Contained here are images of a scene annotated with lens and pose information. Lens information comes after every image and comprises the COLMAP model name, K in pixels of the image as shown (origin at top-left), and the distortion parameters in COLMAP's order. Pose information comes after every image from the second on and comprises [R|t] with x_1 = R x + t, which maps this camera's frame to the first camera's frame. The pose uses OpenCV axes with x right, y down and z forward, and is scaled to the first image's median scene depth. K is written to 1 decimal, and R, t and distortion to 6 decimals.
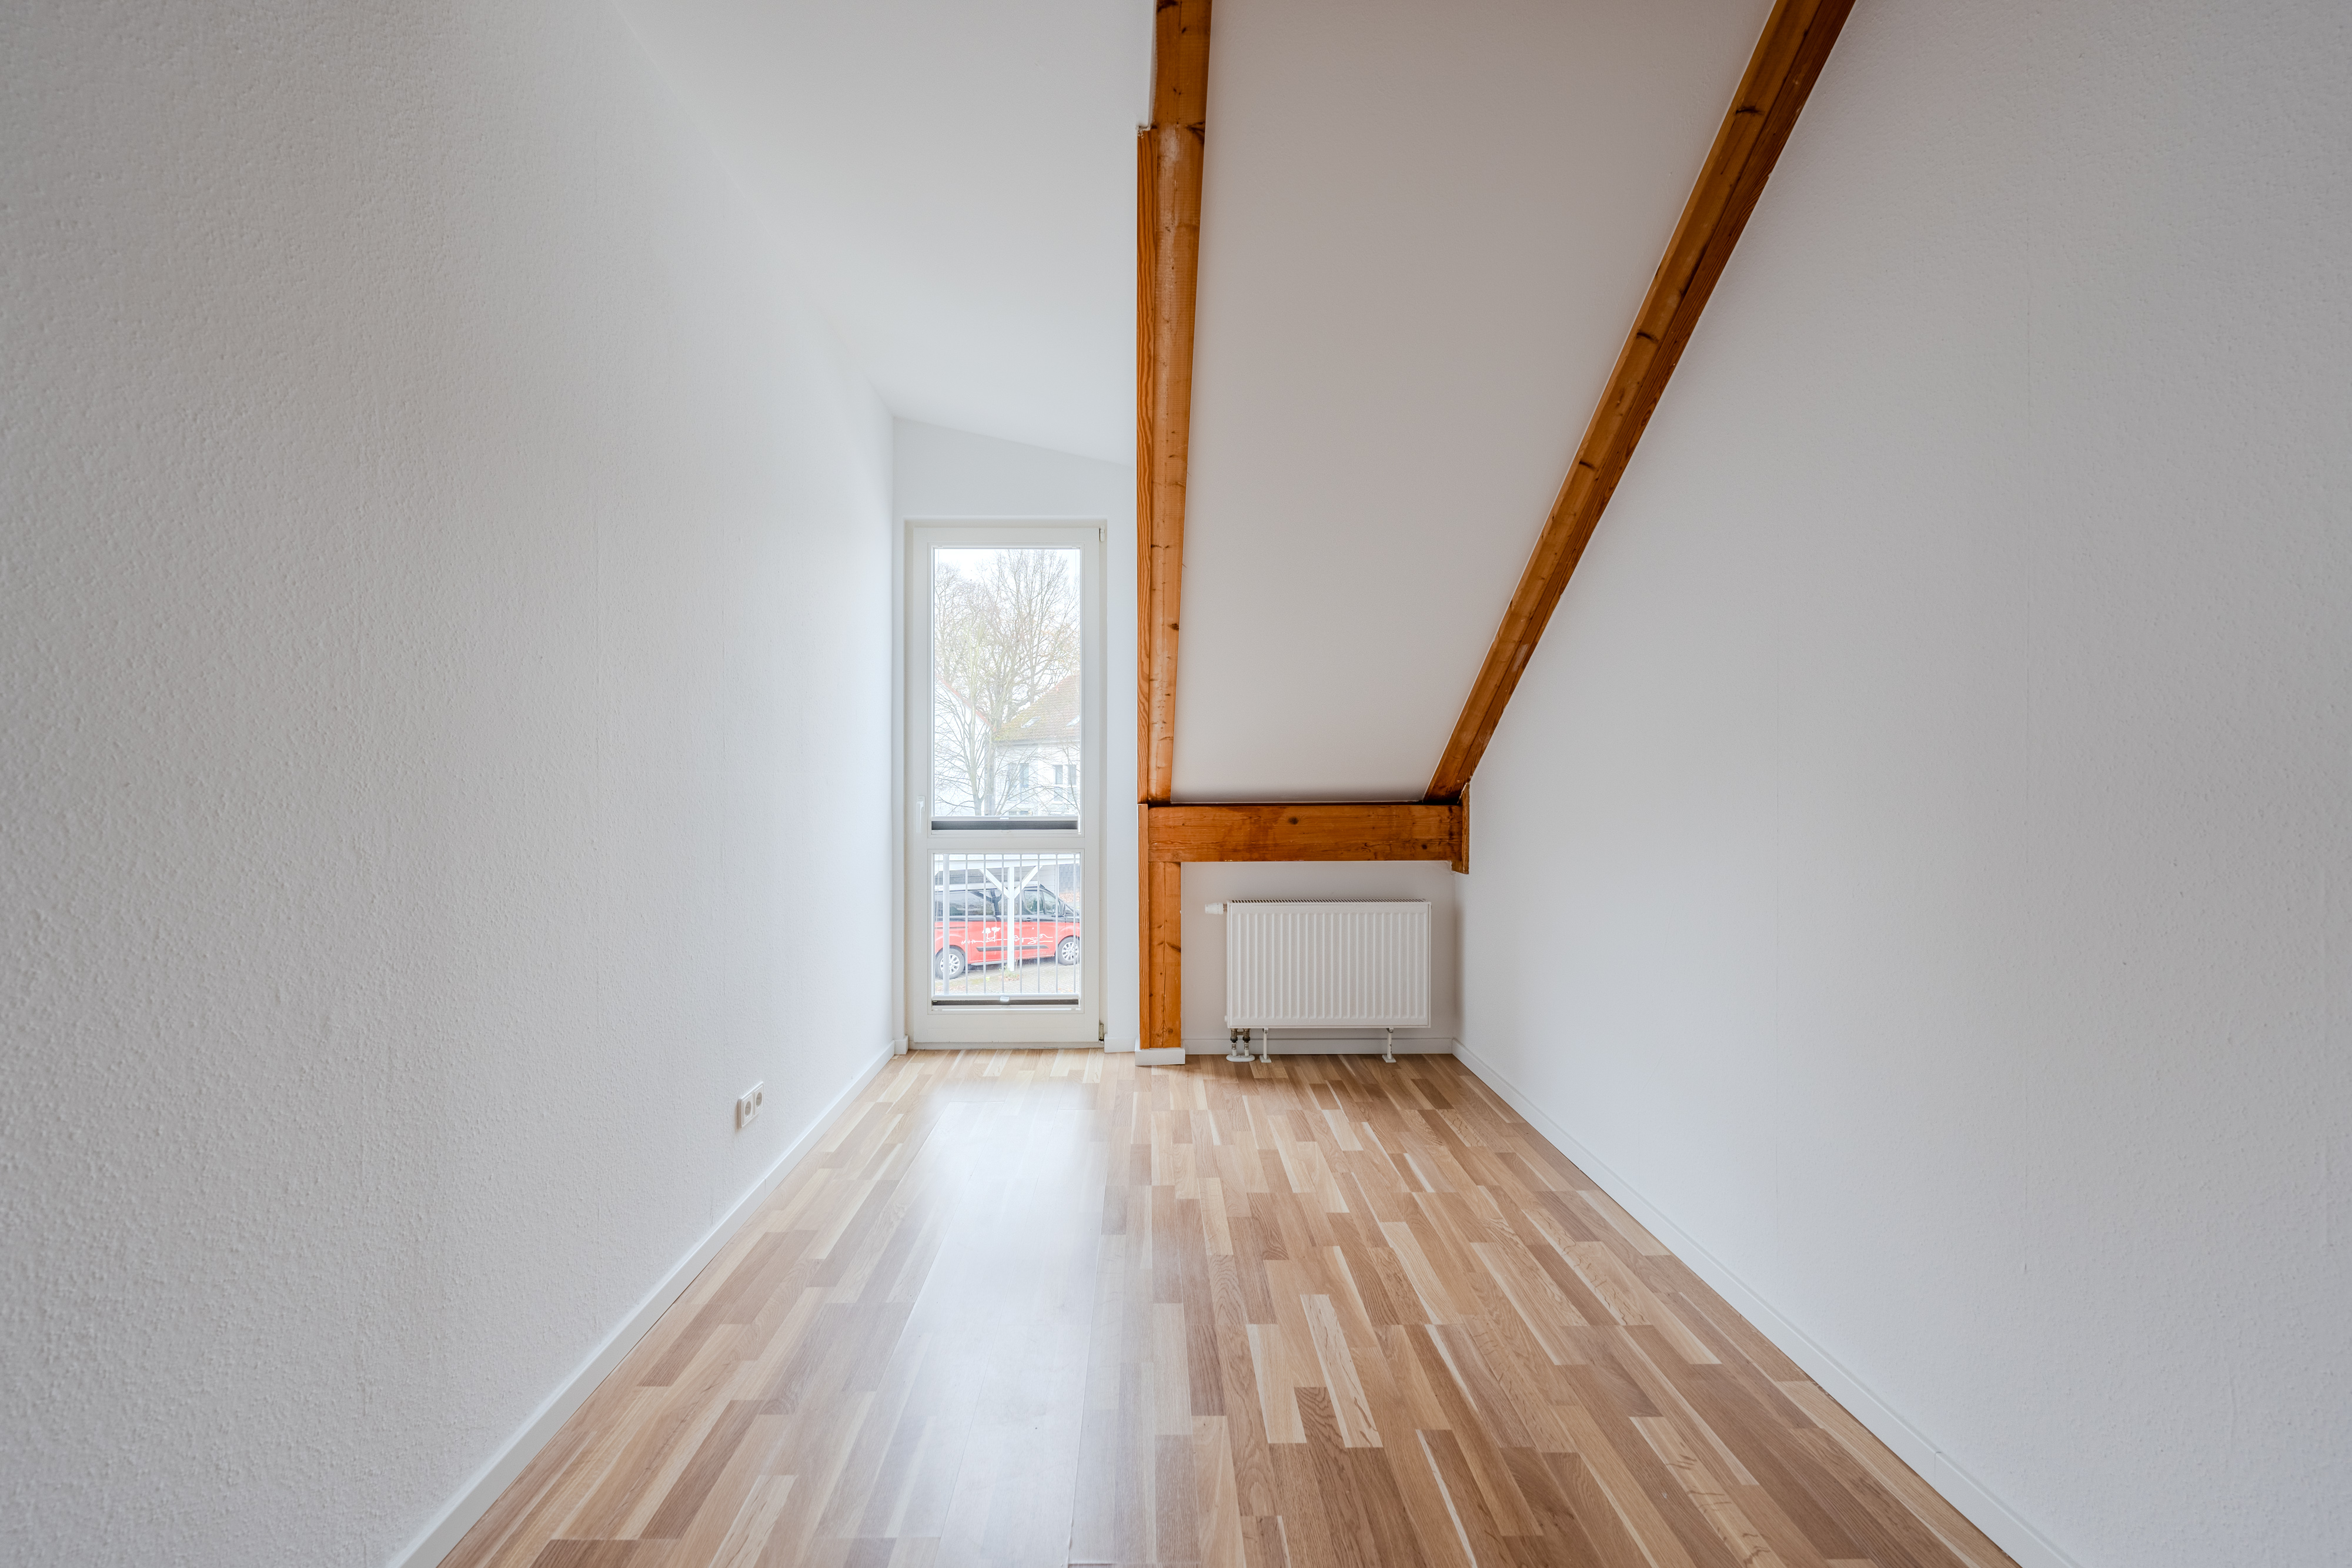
lens RADIAL K [[985.6, 0, 1159.1], [0, 985.6, 769.4], [0, 0, 1]] dist [0.000306, 0.000000]
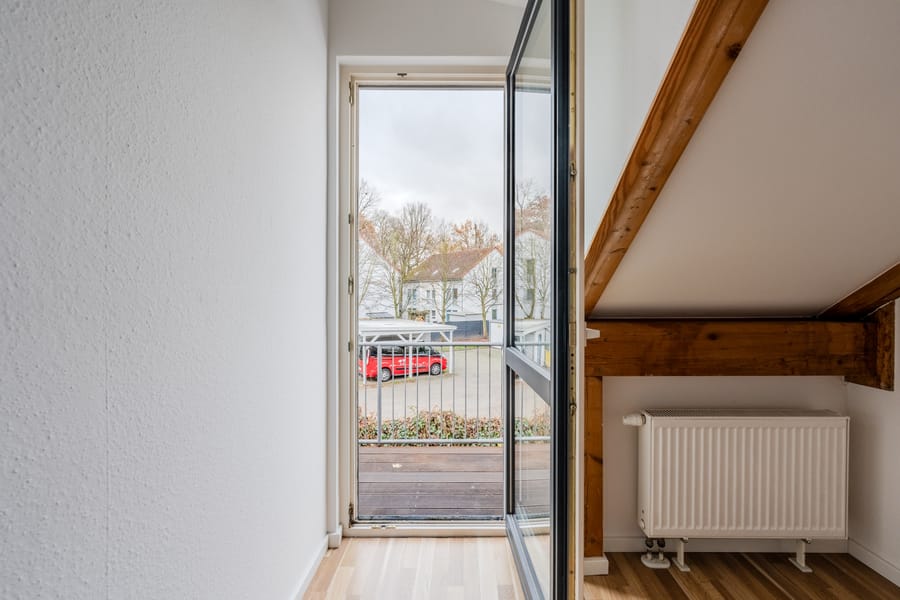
lens RADIAL K [[367.8, 0, 458.2], [0, 367.8, 294.9], [0, 0, 1]] dist [-0.000319, -0.000031]
pose [[0.999912, 0.001902, -0.013150, -0.027000], [-0.001807, 0.999972, 0.007229, 0.001368], [0.013164, -0.007204, 0.999887, 0.133257]]
